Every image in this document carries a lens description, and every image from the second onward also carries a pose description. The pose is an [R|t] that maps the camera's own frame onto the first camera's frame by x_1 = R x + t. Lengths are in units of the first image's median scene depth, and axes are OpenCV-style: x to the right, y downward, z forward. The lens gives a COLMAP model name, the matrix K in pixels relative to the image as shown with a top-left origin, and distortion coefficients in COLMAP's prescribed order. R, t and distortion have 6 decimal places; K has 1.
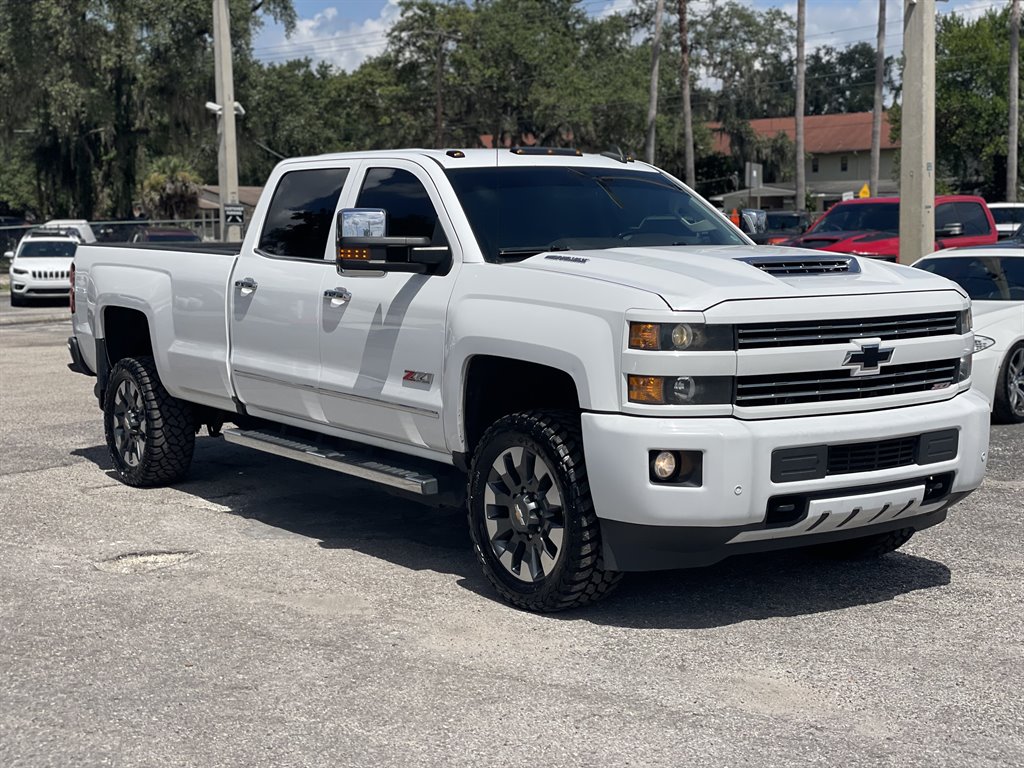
lens RADIAL K [[1530.4, 0, 518.6], [0, 1530.4, 371.9], [0, 0, 1]] dist [0.106184, 0.000000]
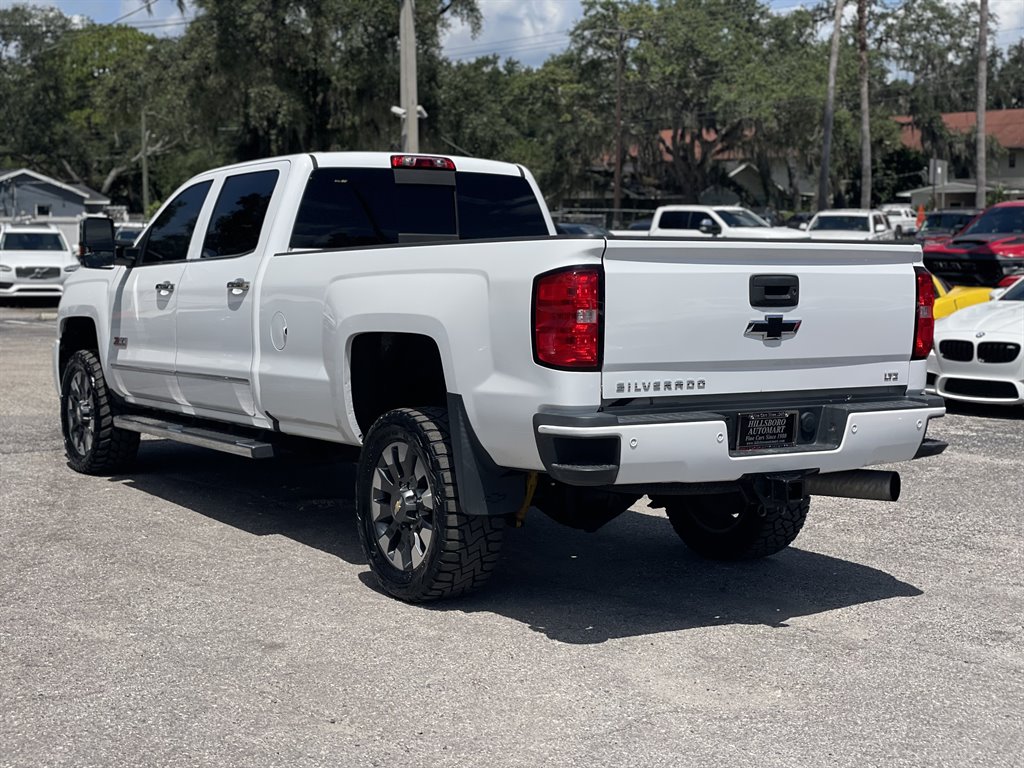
lens RADIAL K [[1530.4, 0, 475.3], [0, 1530.4, 352.6], [0, 0, 1]] dist [0.106184, 0.000000]
pose [[0.989252, 0.021351, -0.144656, 0.056701], [-0.022548, 0.999724, -0.006639, 0.005760], [0.144474, 0.009829, 0.989460, -0.194010]]
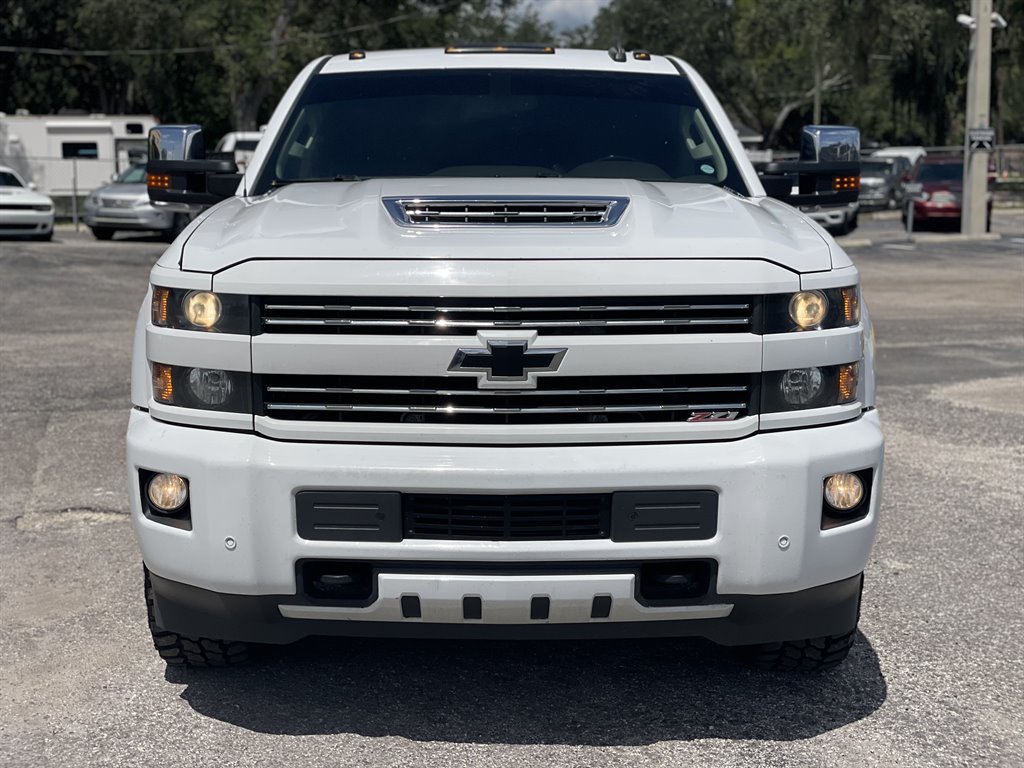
lens RADIAL K [[1530.4, 0, 453.8], [0, 1530.4, 363.9], [0, 0, 1]] dist [0.106184, 0.000000]
pose [[0.819539, 0.081715, -0.567167, 0.417930], [-0.058740, 0.996546, 0.058700, -0.032205], [0.570005, -0.014791, 0.821508, 0.352933]]
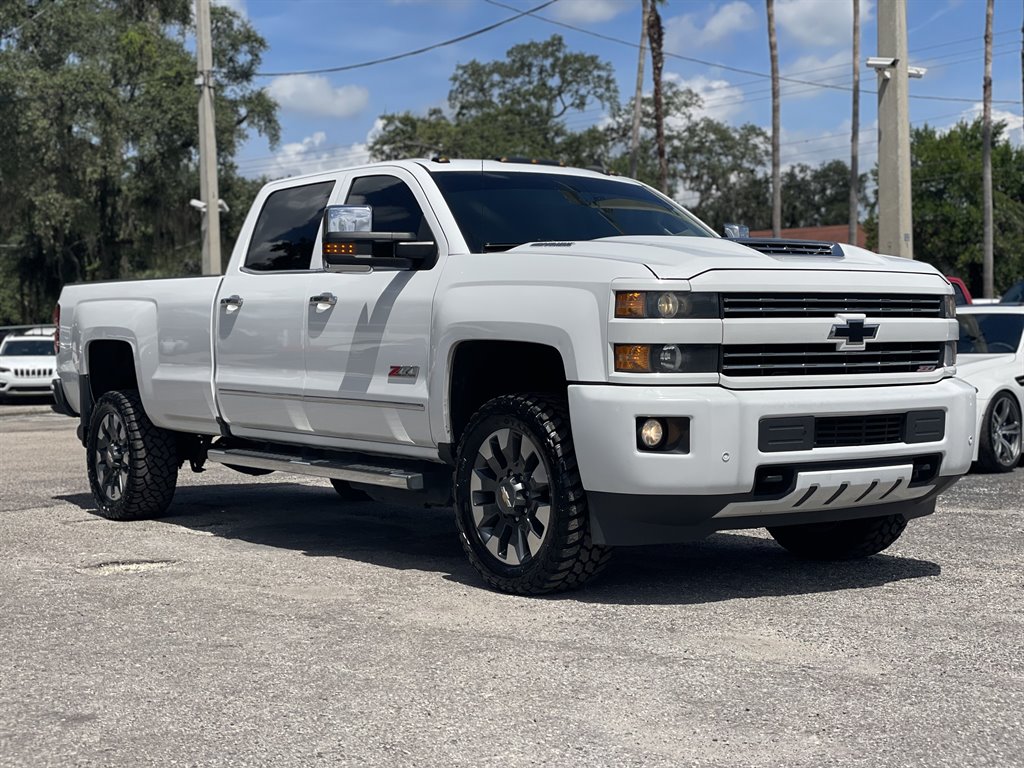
lens RADIAL K [[1530.4, 0, 503.1], [0, 1530.4, 373.6], [0, 0, 1]] dist [0.106184, 0.000000]
pose [[0.999992, -0.002783, 0.002793, -0.002959], [0.002982, 0.997244, -0.074126, 0.067504], [-0.002579, 0.074133, 0.997245, 0.001912]]
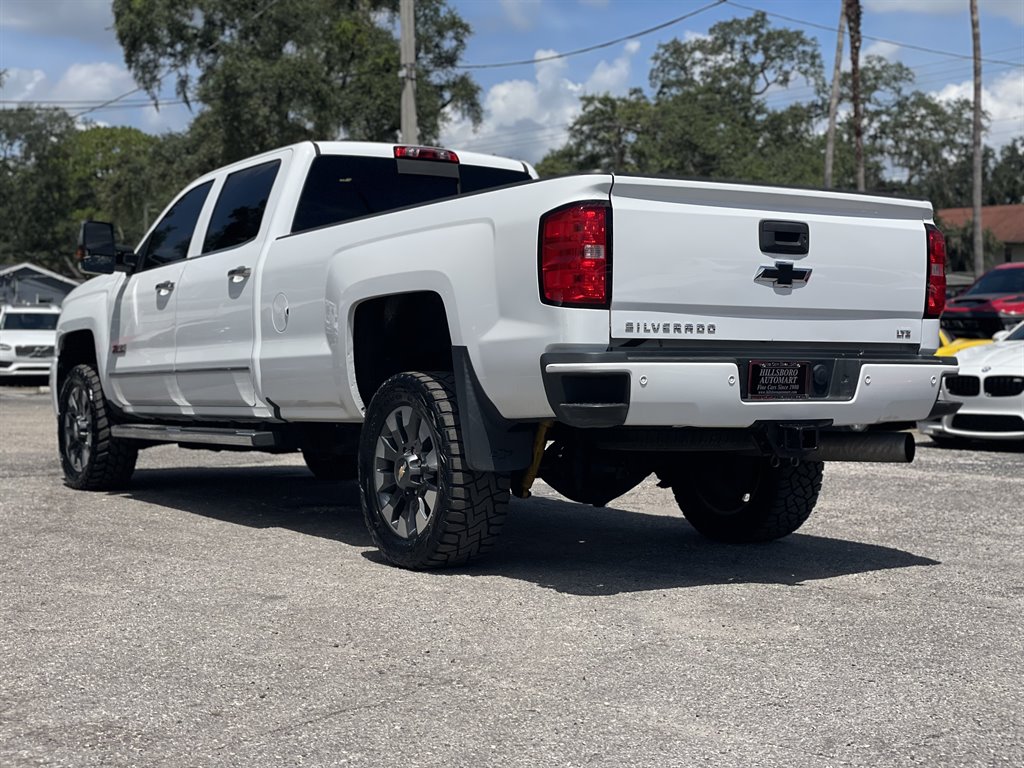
lens RADIAL K [[1530.4, 0, 484.8], [0, 1530.4, 355.9], [0, 0, 1]] dist [0.106184, 0.000000]
pose [[0.990104, 0.007643, -0.140130, 0.052931], [-0.017686, 0.997350, -0.070567, 0.089753], [0.139220, 0.072347, 0.987615, -0.173870]]
